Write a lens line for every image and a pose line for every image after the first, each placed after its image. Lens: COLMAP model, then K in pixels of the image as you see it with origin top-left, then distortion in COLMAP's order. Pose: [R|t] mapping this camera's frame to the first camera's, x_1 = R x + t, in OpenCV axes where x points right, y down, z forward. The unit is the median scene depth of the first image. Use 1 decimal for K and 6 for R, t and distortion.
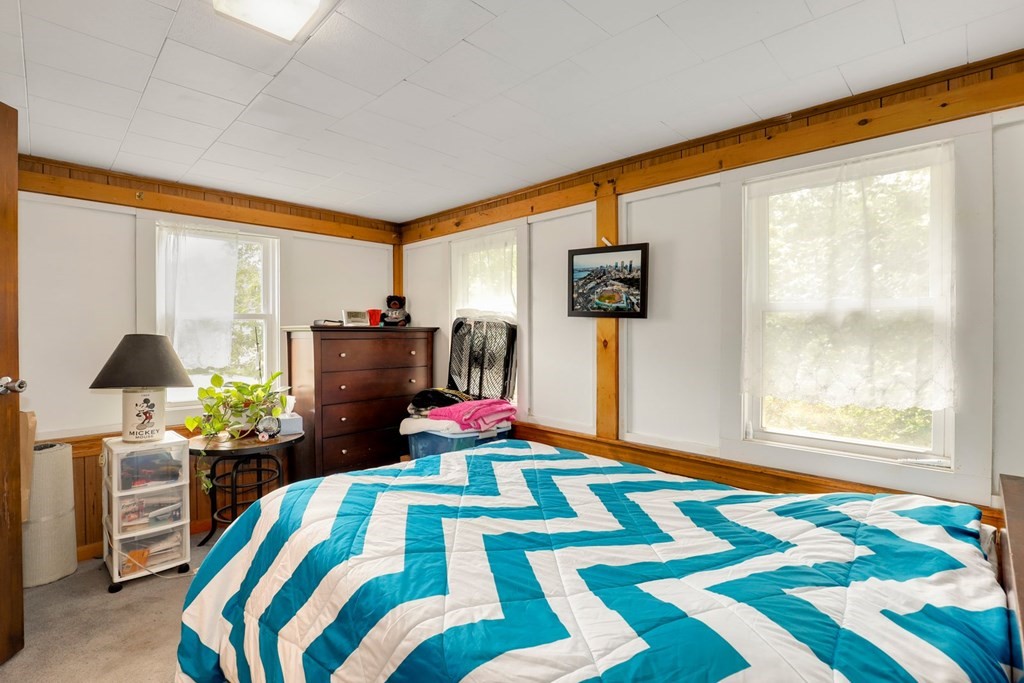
lens RADIAL K [[474.8, 0, 514.5], [0, 474.8, 334.6], [0, 0, 1]] dist [-0.026688, -0.000036]
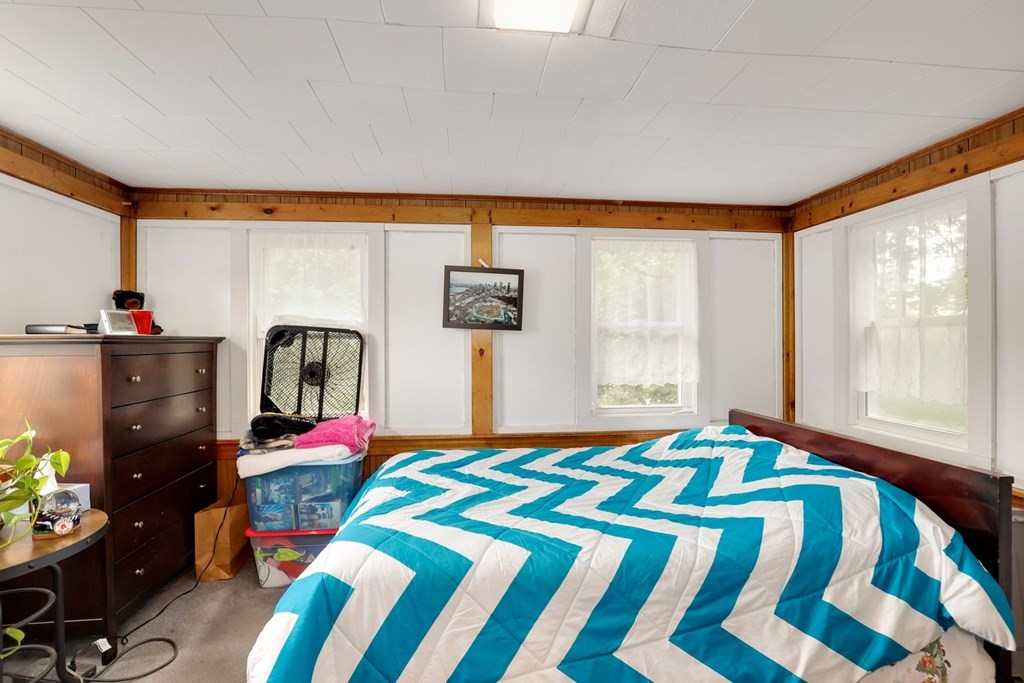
lens RADIAL K [[471.4, 0, 513.6], [0, 471.4, 339.2], [0, 0, 1]] dist [-0.033183, 0.007271]
pose [[0.635741, -0.001606, 0.771901, -0.639467], [0.009569, 0.999937, -0.005801, -0.004396], [-0.771843, 0.011074, 0.635716, 0.219869]]
